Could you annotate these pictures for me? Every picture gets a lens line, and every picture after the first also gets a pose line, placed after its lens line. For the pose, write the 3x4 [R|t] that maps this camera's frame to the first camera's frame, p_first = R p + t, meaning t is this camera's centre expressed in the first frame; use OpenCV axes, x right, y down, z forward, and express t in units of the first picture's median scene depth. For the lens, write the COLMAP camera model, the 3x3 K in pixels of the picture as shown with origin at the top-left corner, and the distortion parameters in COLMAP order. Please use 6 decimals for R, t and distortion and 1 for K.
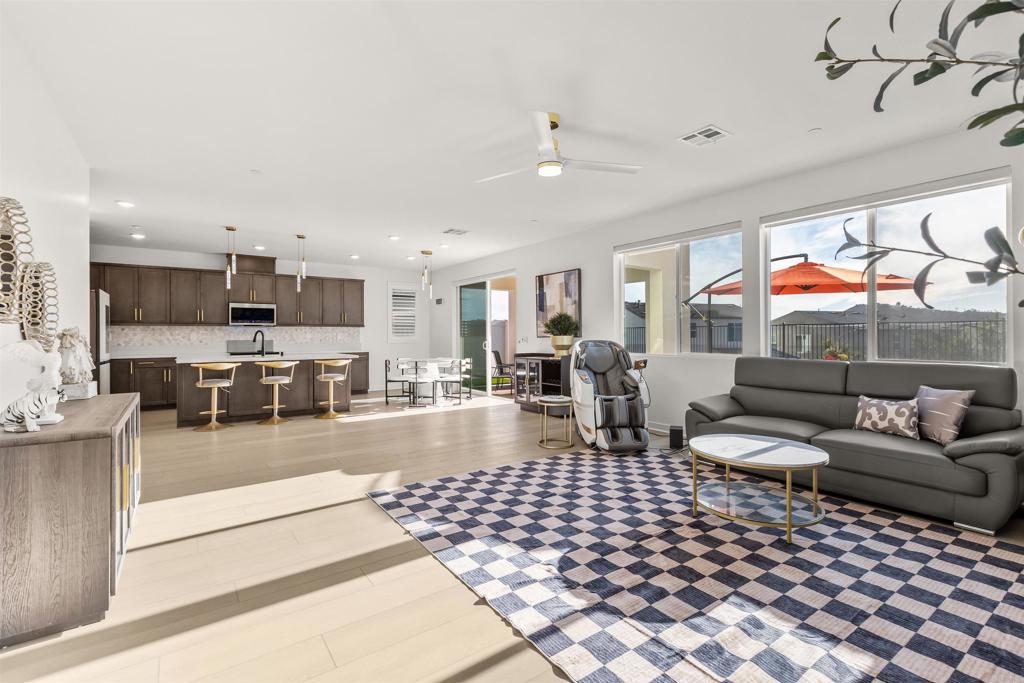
lens RADIAL K [[468.0, 0, 519.3], [0, 468.0, 339.0], [0, 0, 1]] dist [0.001935, 0.000667]
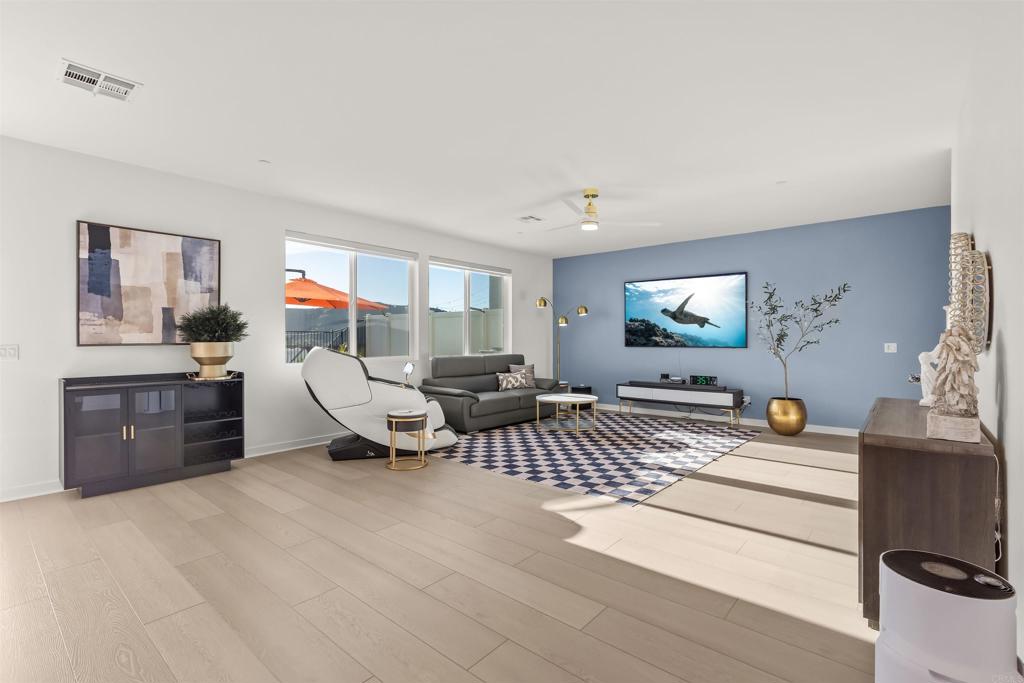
lens RADIAL K [[468.0, 0, 519.3], [0, 468.0, 339.0], [0, 0, 1]] dist [0.001935, 0.000667]
pose [[-0.244726, 0.007098, 0.969566, -0.590400], [0.010155, 0.999937, -0.004757, -0.003564], [-0.969539, 0.008682, -0.244783, 0.718726]]
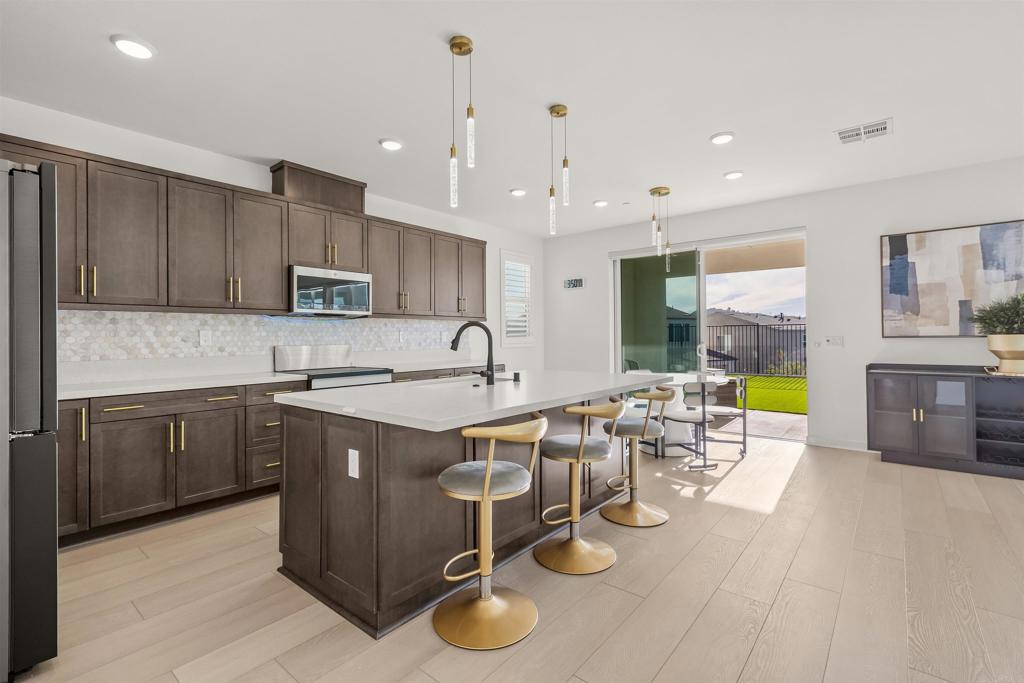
lens RADIAL K [[466.8, 0, 513.8], [0, 466.8, 331.4], [0, 0, 1]] dist [-0.000077, -0.000445]
pose [[0.966393, 0.000423, 0.257070, -0.615265], [0.004164, 0.999842, -0.017301, -0.002992], [-0.257036, 0.017790, 0.966238, 0.579329]]
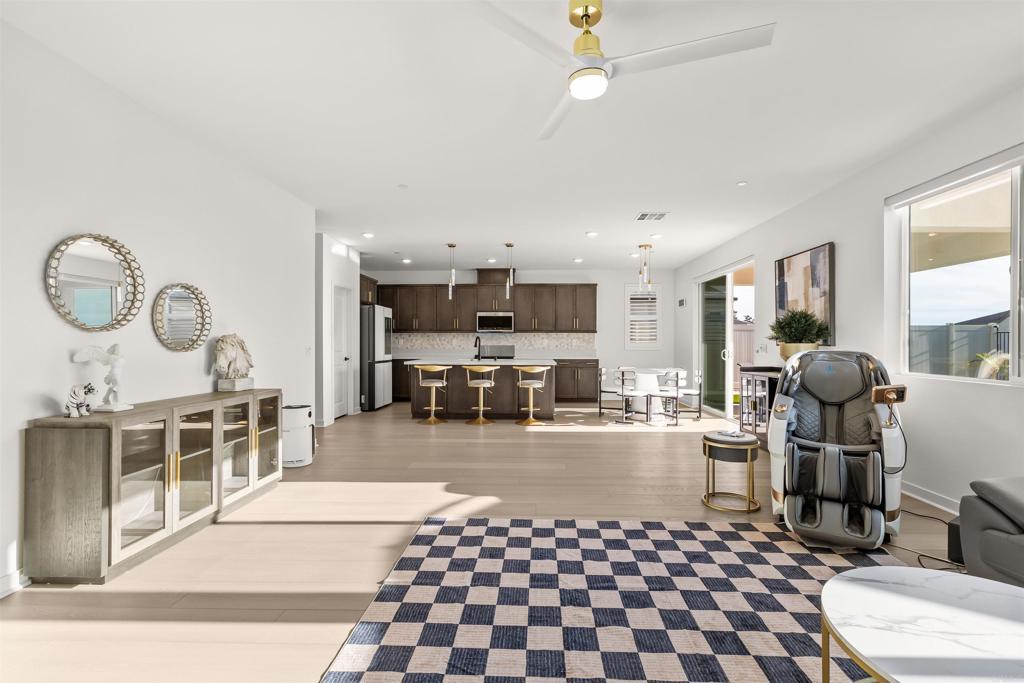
lens RADIAL K [[467.0, 0, 517.0], [0, 467.0, 343.4], [0, 0, 1]] dist [0.003096, 0.000375]
pose [[0.789014, 0.007135, -0.614333, 0.177206], [-0.009282, 0.999957, -0.000308, -0.002776], [0.614305, 0.005945, 0.789047, 0.195873]]
